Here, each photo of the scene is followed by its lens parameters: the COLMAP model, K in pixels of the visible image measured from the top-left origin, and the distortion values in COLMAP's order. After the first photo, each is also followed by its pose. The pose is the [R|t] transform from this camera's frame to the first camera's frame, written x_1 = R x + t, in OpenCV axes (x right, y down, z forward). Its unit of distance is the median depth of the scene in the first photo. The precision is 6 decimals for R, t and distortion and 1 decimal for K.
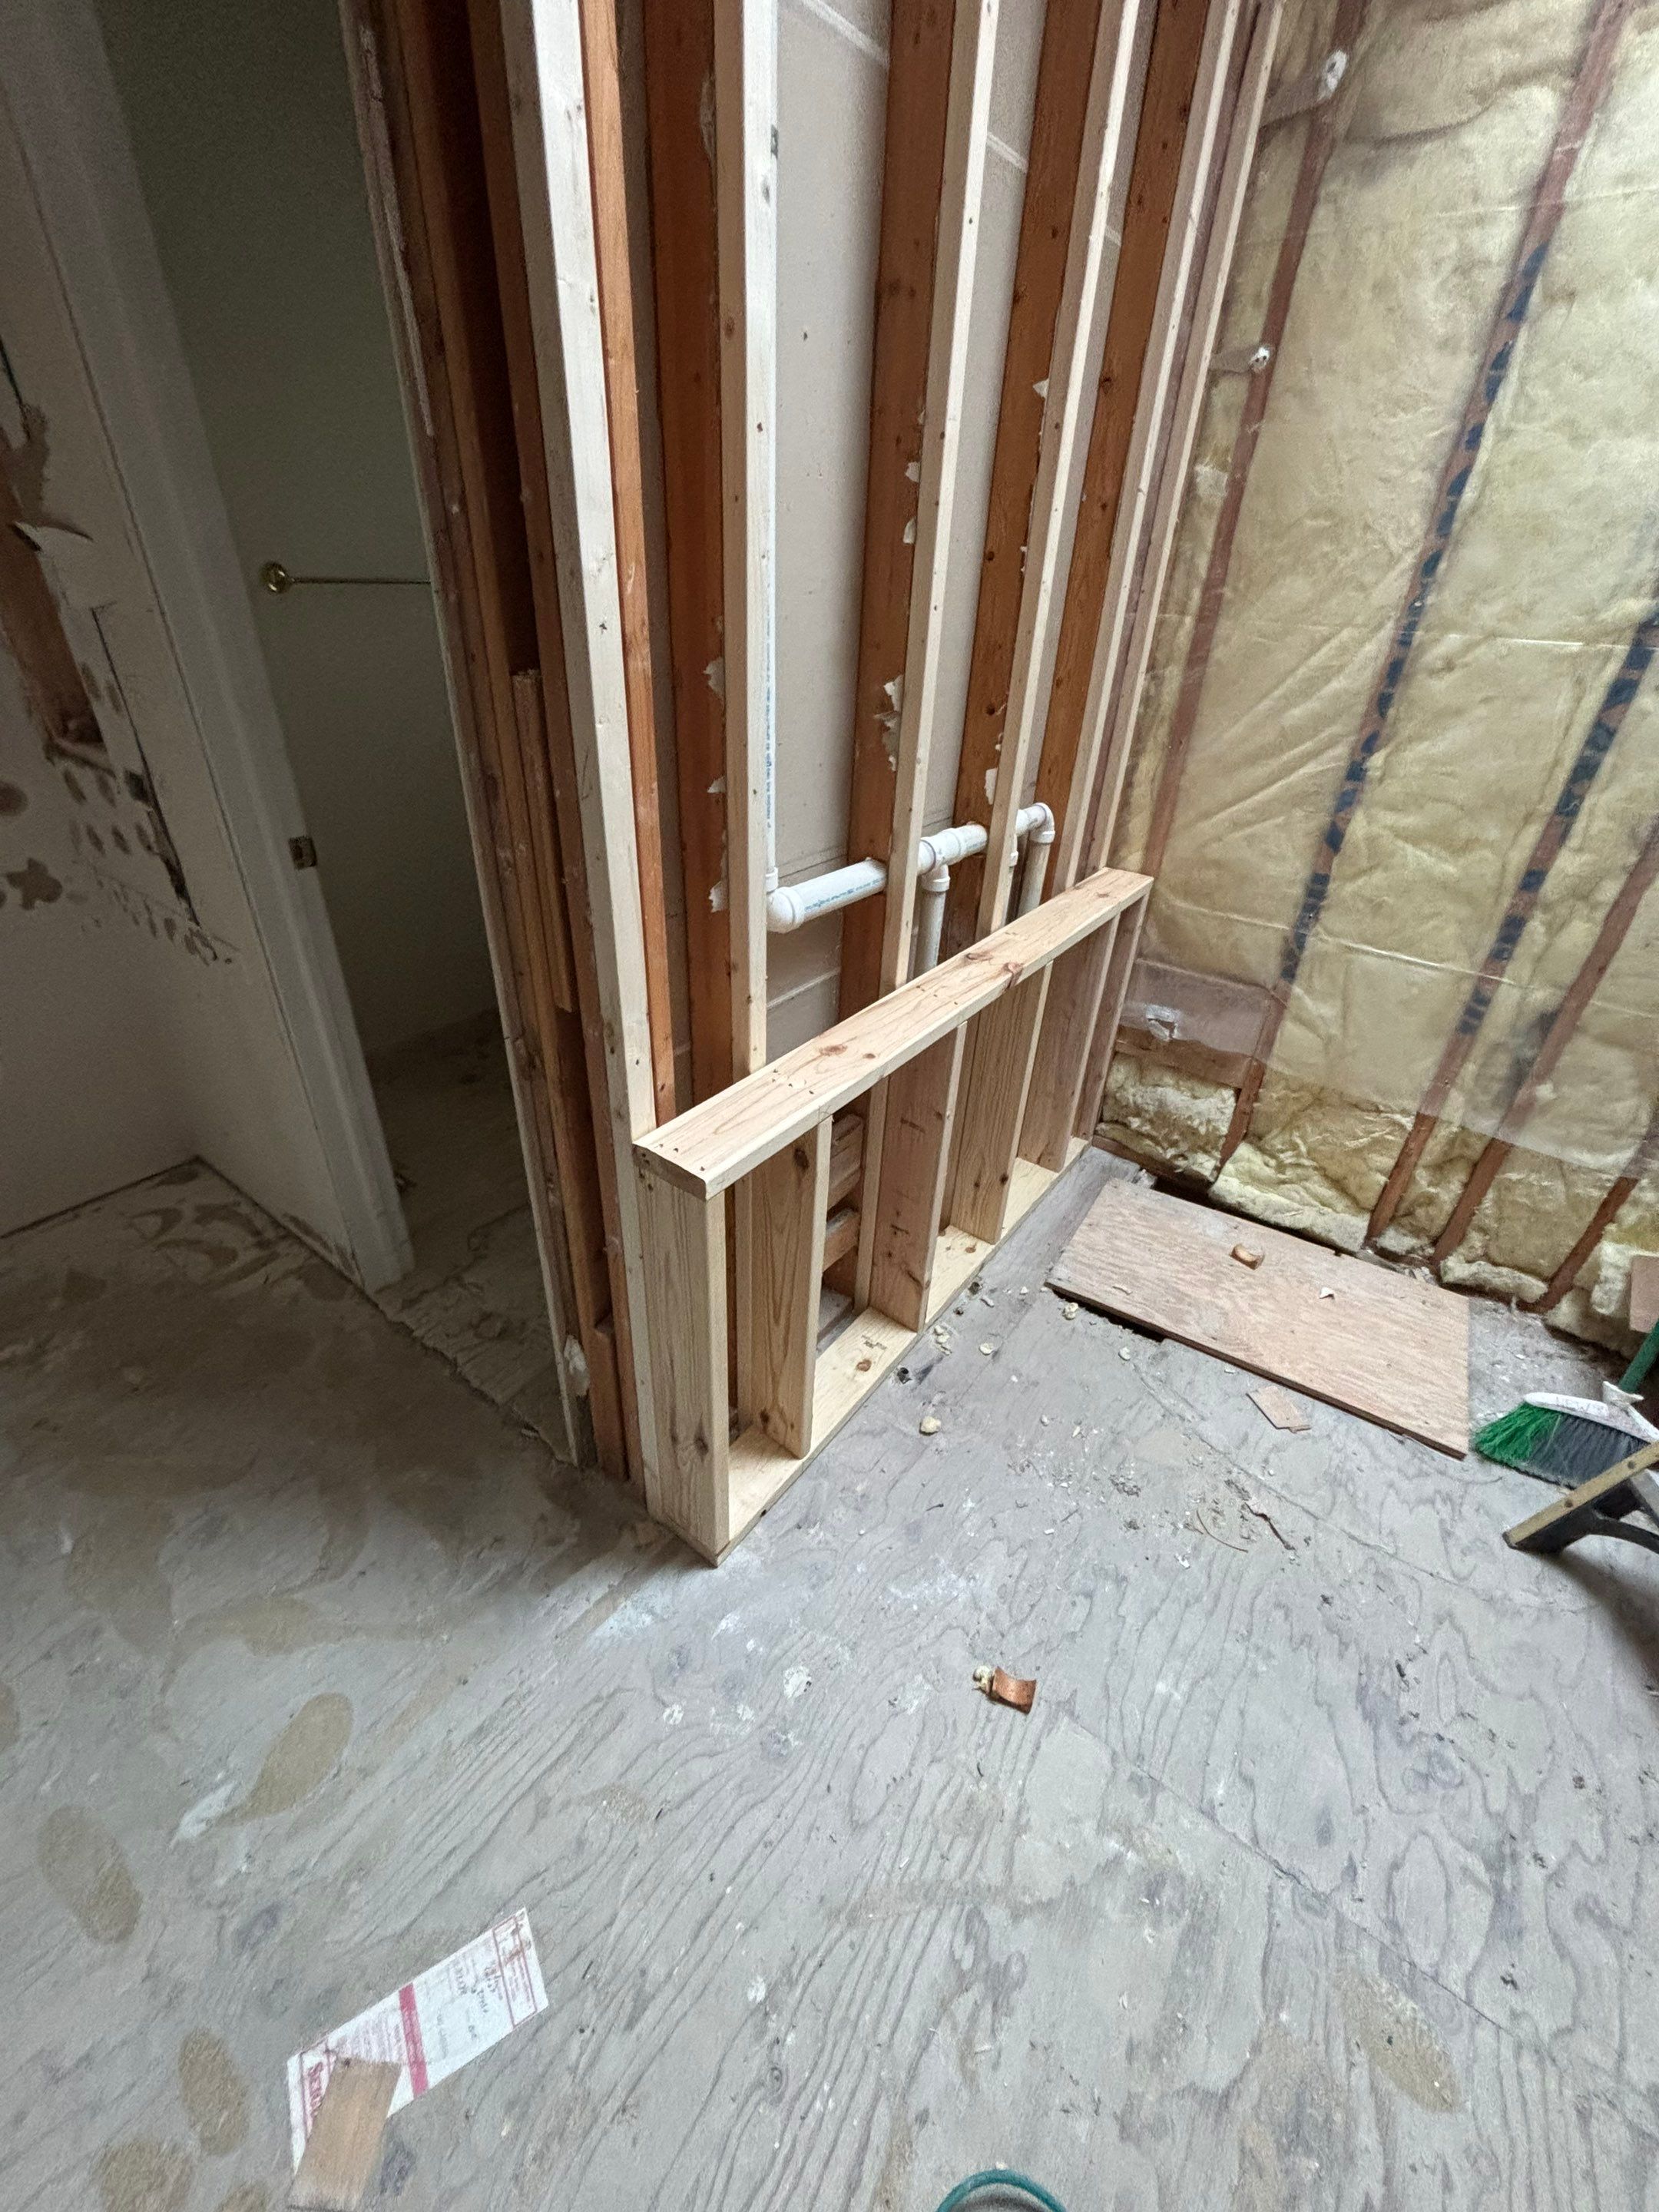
lens RADIAL K [[889.8, 0, 828.3], [0, 889.8, 1104.1], [0, 0, 1]] dist [-0.004258, 0.000953]
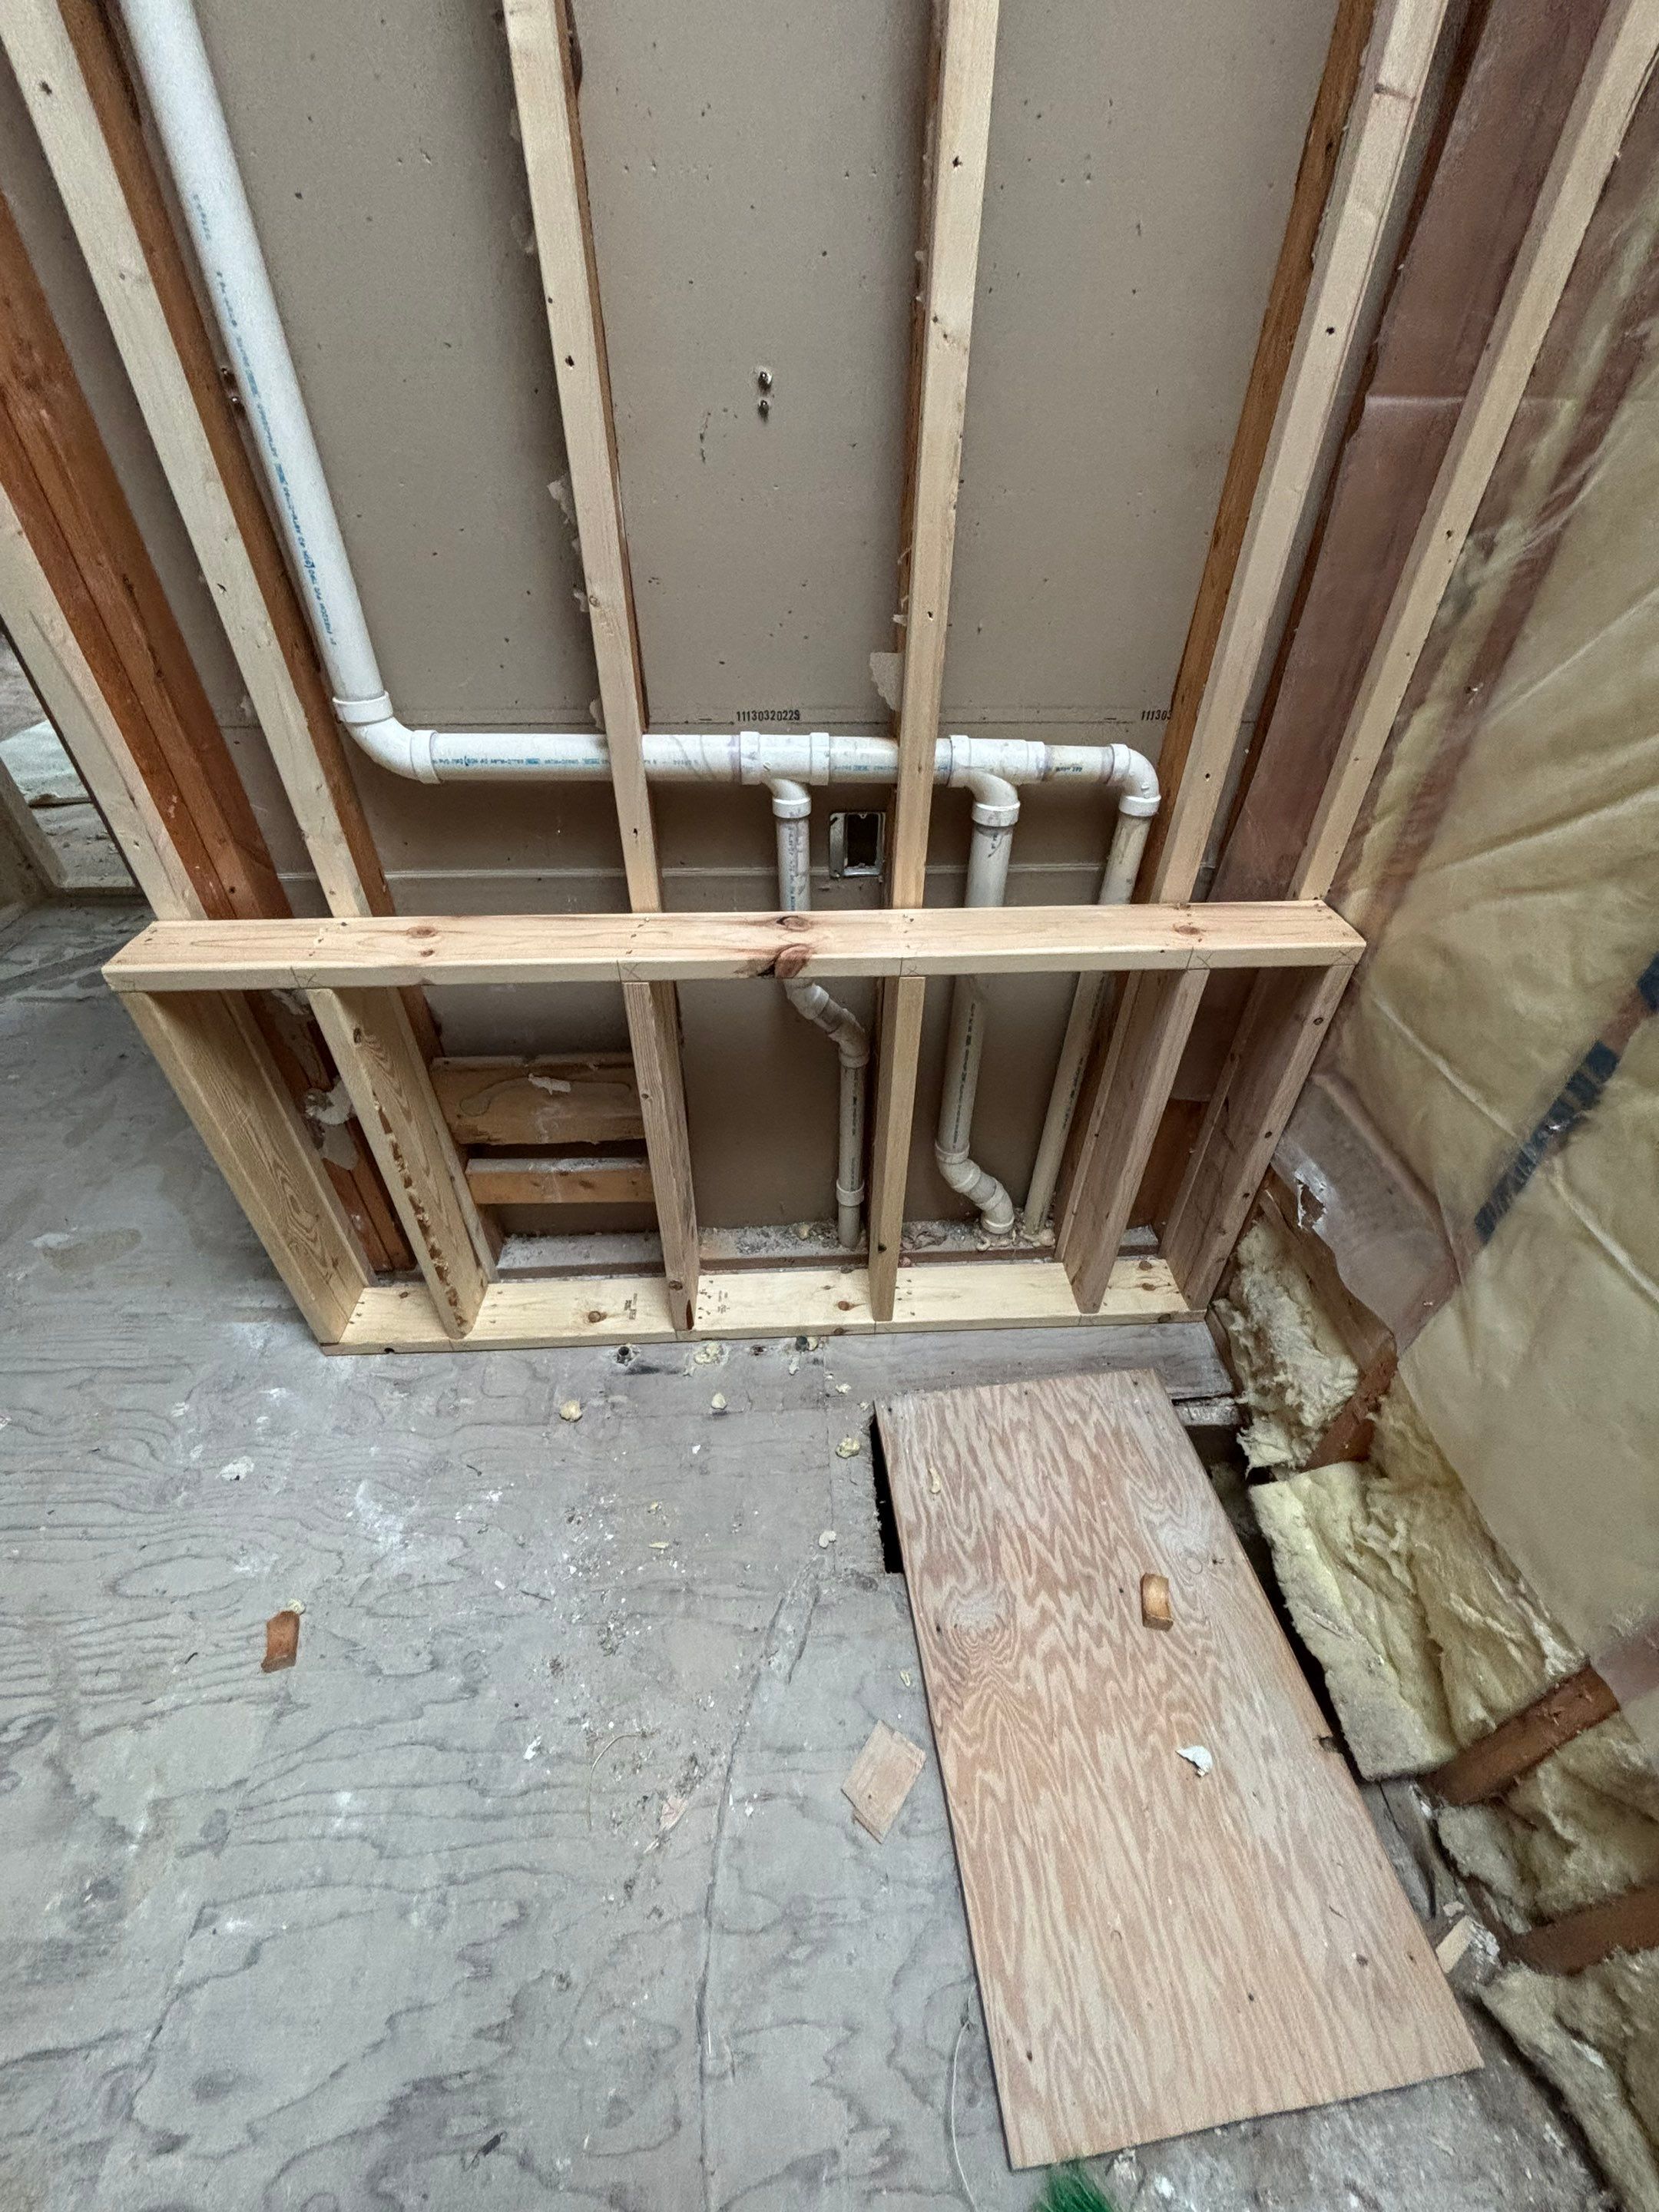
lens RADIAL K [[889.8, 0, 833.3], [0, 889.8, 1100.9], [0, 0, 1]] dist [-0.004258, 0.000953]
pose [[0.636468, 0.458548, -0.620195, 0.613157], [-0.392487, 0.884744, 0.251361, -0.203851], [0.663975, 0.083435, 0.743086, 0.450571]]
